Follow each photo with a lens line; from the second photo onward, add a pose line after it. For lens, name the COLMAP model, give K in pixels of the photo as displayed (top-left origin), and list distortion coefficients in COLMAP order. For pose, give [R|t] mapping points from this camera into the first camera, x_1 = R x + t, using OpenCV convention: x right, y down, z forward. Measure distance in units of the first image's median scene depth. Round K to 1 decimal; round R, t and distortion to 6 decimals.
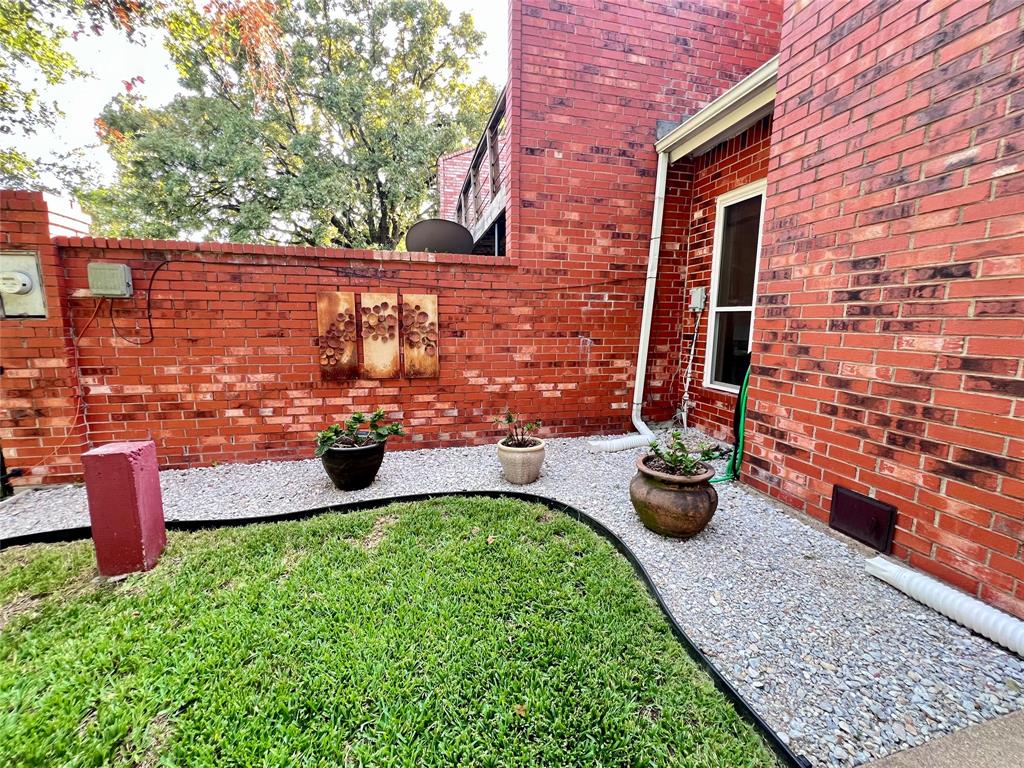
lens RADIAL K [[410.2, 0, 509.1], [0, 410.2, 380.4], [0, 0, 1]] dist [-0.003764, 0.000738]
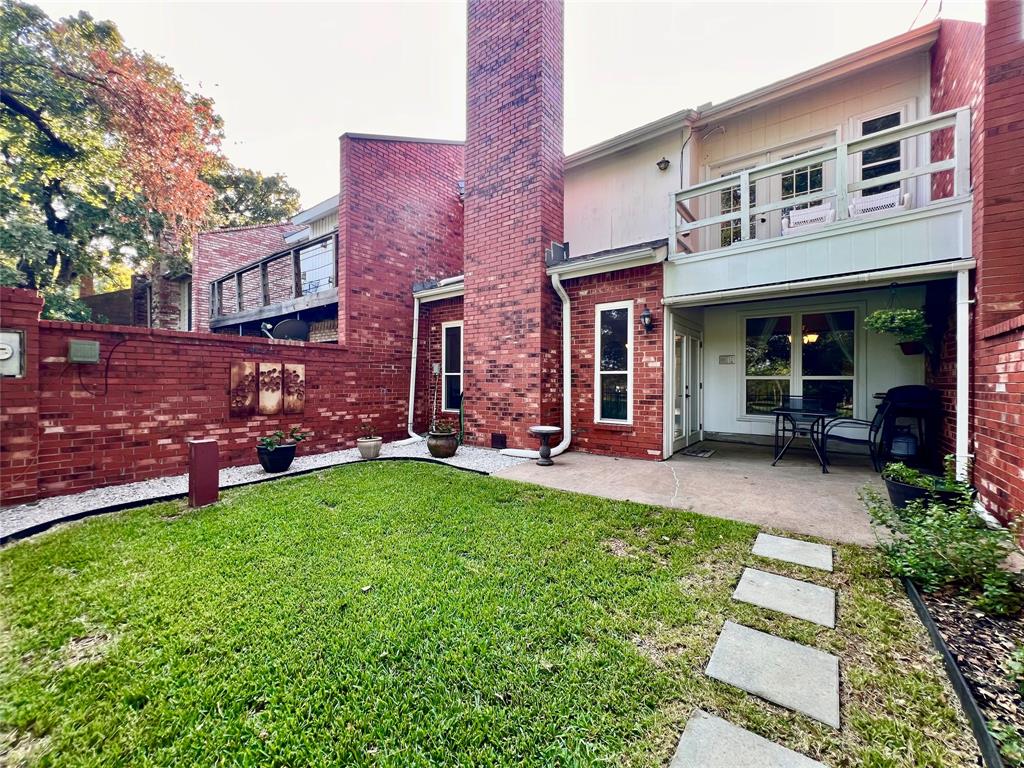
lens RADIAL K [[409.9, 0, 511.7], [0, 409.9, 383.0], [0, 0, 1]] dist [-0.000588, -0.000051]
pose [[0.776797, -0.006032, 0.629722, -0.604591], [0.093161, 0.990053, -0.105435, 0.137009], [-0.622822, 0.140567, 0.769632, -0.897828]]
